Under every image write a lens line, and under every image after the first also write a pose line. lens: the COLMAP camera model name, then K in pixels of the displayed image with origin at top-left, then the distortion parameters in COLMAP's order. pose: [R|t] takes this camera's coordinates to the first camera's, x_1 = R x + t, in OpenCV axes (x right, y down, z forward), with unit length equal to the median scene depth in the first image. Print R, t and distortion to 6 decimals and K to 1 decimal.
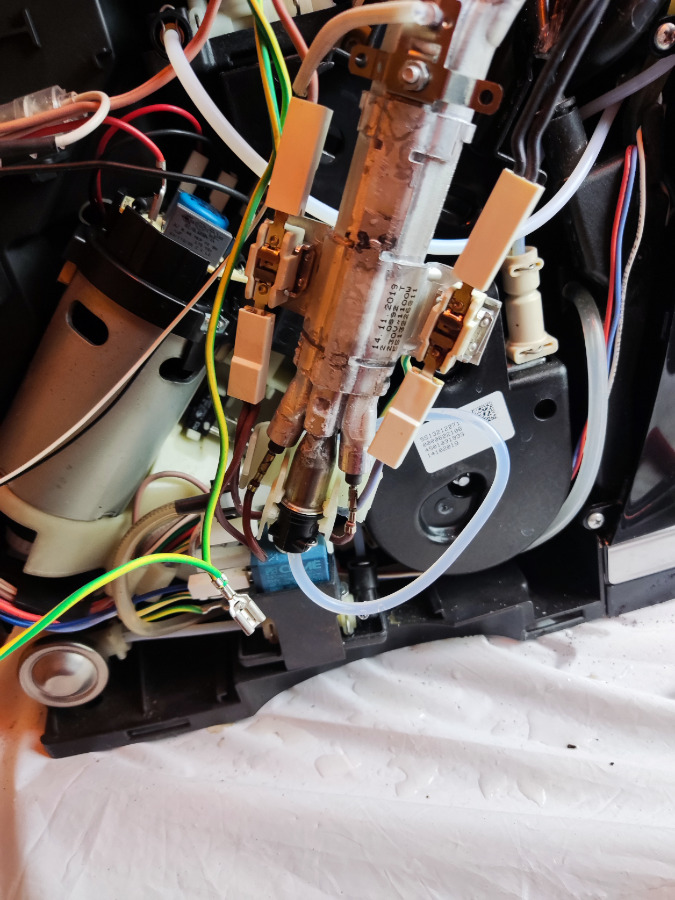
lens RADIAL K [[664.4, 0, 337.5], [0, 664.4, 450.0], [0, 0, 1]] dist [0.035532, -0.001171]
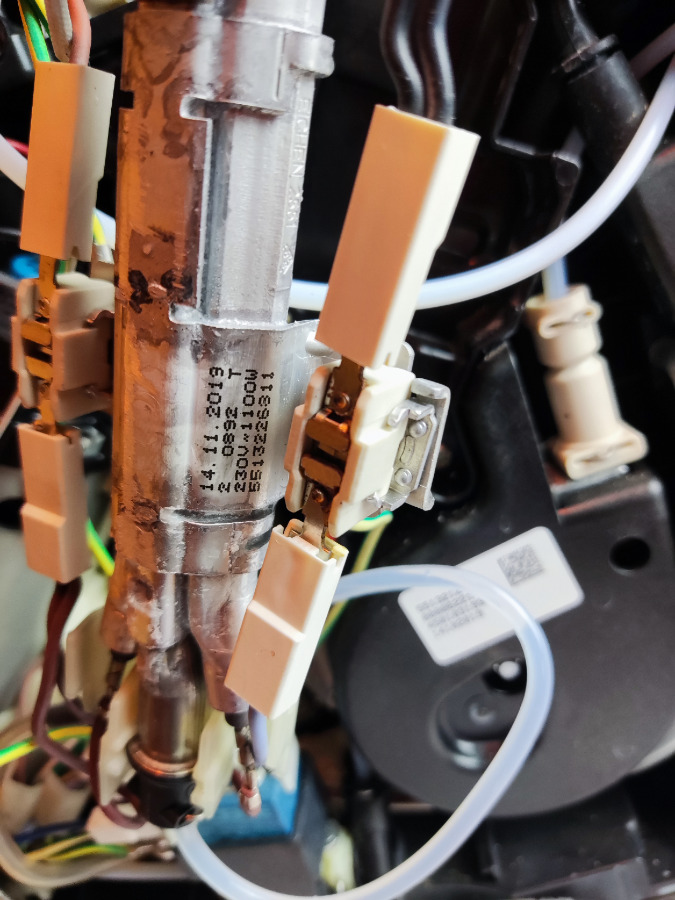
lens RADIAL K [[701.2, 0, 337.5], [0, 701.2, 450.0], [0, 0, 1]] dist [-0.020428, -0.008238]
pose [[0.978799, -0.046184, -0.199550, 0.267205], [0.020971, 0.991724, -0.126663, -0.113678], [0.203749, 0.119793, 0.971667, 0.494606]]
